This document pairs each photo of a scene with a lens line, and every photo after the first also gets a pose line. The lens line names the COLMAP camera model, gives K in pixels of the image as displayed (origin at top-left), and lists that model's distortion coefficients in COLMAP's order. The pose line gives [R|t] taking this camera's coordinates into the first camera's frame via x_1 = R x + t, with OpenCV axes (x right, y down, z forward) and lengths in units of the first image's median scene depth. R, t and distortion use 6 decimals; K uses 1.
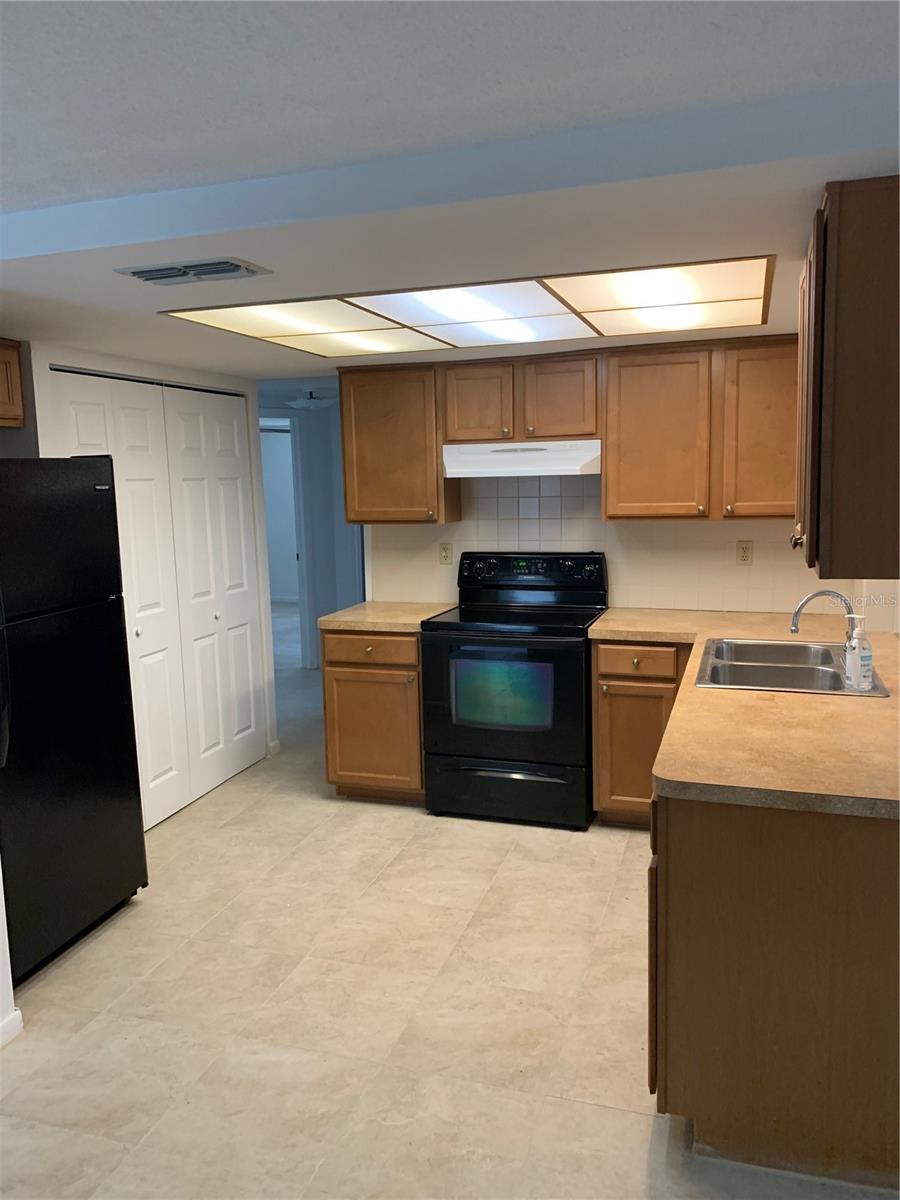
lens RADIAL K [[908.9, 0, 448.2], [0, 908.9, 597.4], [0, 0, 1]] dist [0.041714, -0.053050]
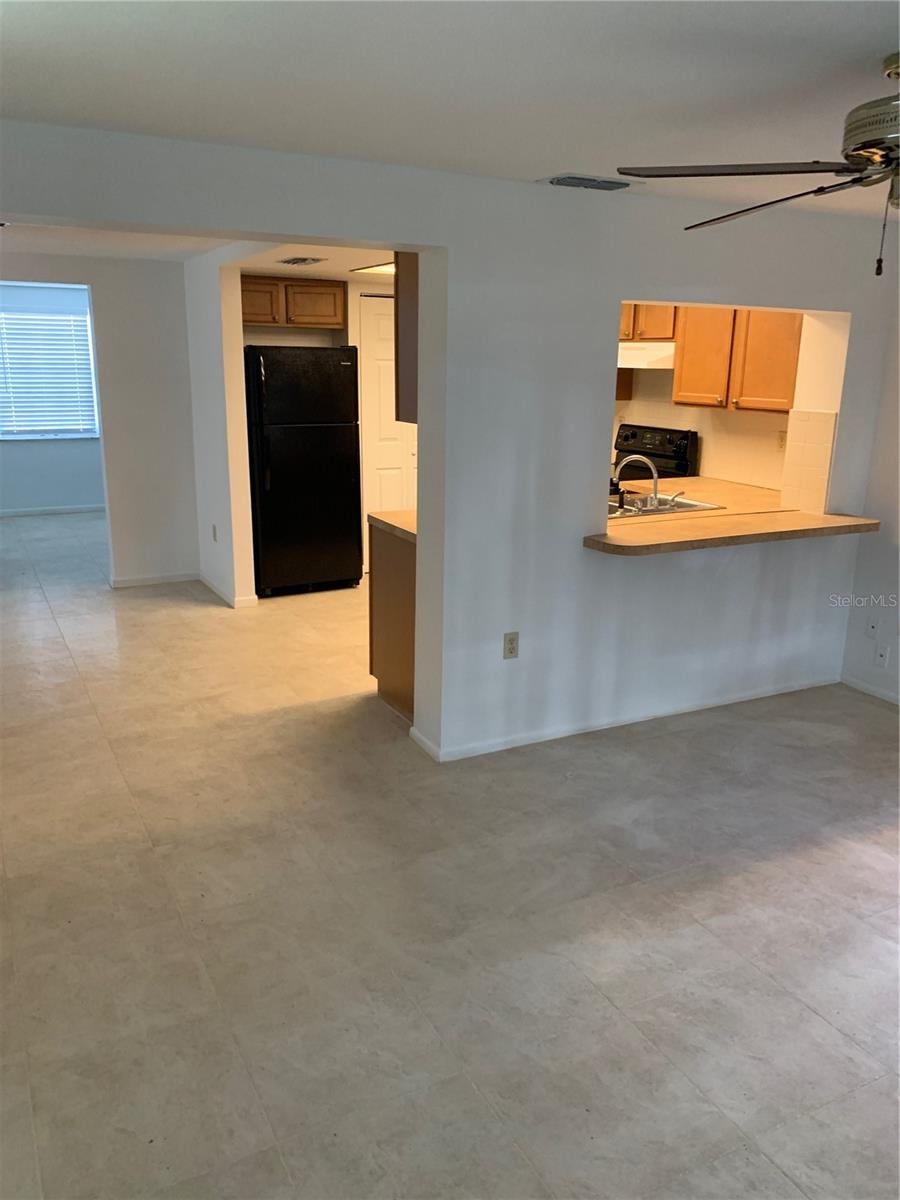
lens RADIAL K [[907.4, 0, 452.8], [0, 907.4, 604.4], [0, 0, 1]] dist [0.086298, -0.171920]
pose [[0.714874, 0.216384, -0.664931, 1.121181], [-0.128028, 0.975344, 0.179756, -0.000102], [0.687433, -0.043373, 0.724951, -0.249398]]
